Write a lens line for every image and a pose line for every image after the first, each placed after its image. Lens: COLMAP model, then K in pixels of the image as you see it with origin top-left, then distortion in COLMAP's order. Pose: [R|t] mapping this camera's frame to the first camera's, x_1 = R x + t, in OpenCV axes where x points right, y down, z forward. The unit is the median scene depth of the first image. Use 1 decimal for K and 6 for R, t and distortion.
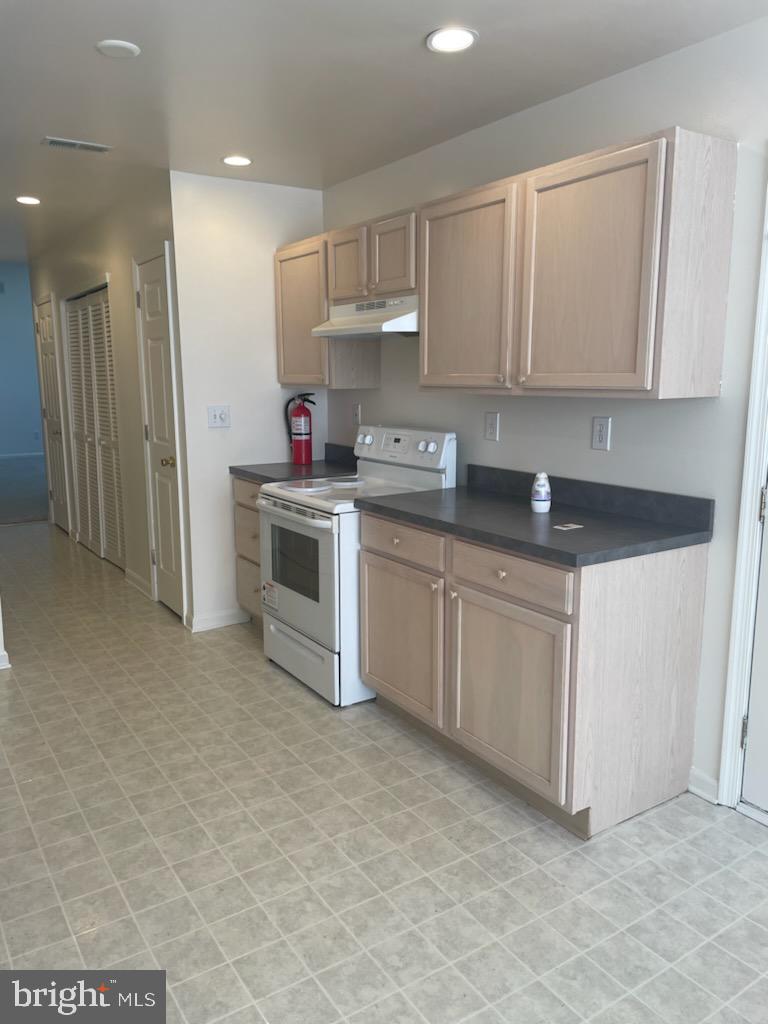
lens RADIAL K [[771.4, 0, 376.5], [0, 771.4, 507.2], [0, 0, 1]] dist [0.089231, -0.099128]
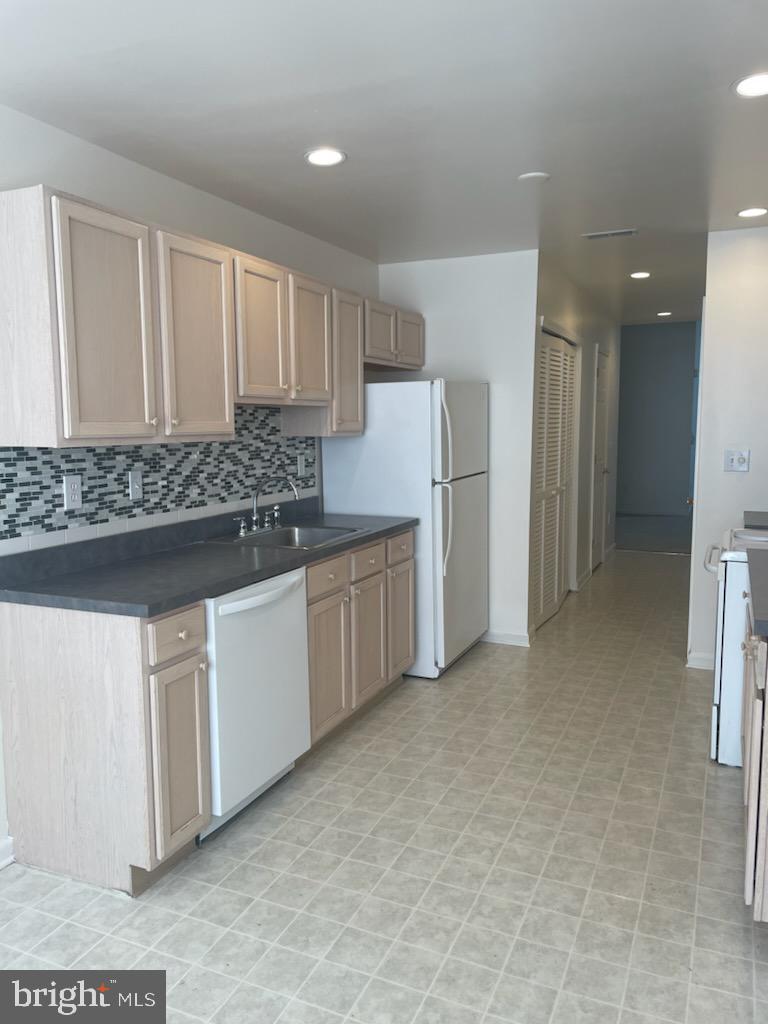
lens RADIAL K [[771.4, 0, 382.3], [0, 771.4, 505.4], [0, 0, 1]] dist [0.089231, -0.099128]
pose [[0.542967, 0.092120, -0.834686, 0.616860], [-0.140416, 0.989931, 0.017912, -0.020177], [0.827931, 0.107478, 0.550435, 0.105042]]
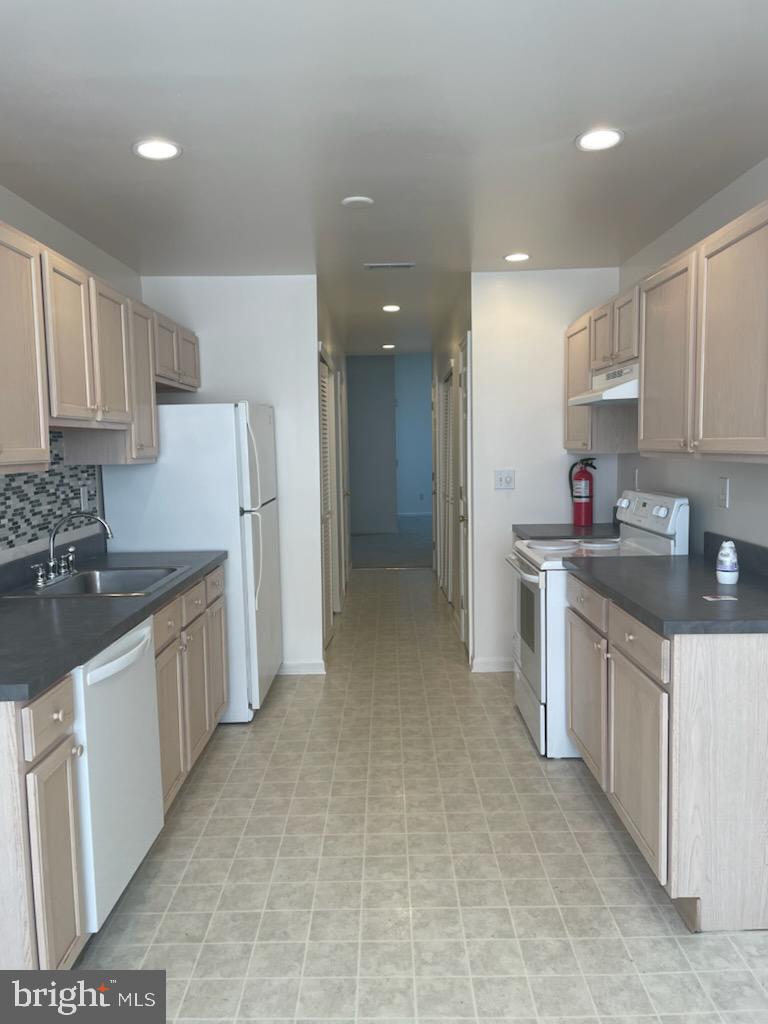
lens RADIAL K [[771.4, 0, 382.9], [0, 771.4, 507.9], [0, 0, 1]] dist [0.089231, -0.099128]
pose [[0.836733, 0.034946, -0.546495, 0.398489], [-0.079824, 0.995086, -0.058586, 0.004156], [0.541762, 0.092644, 0.835411, -0.028399]]
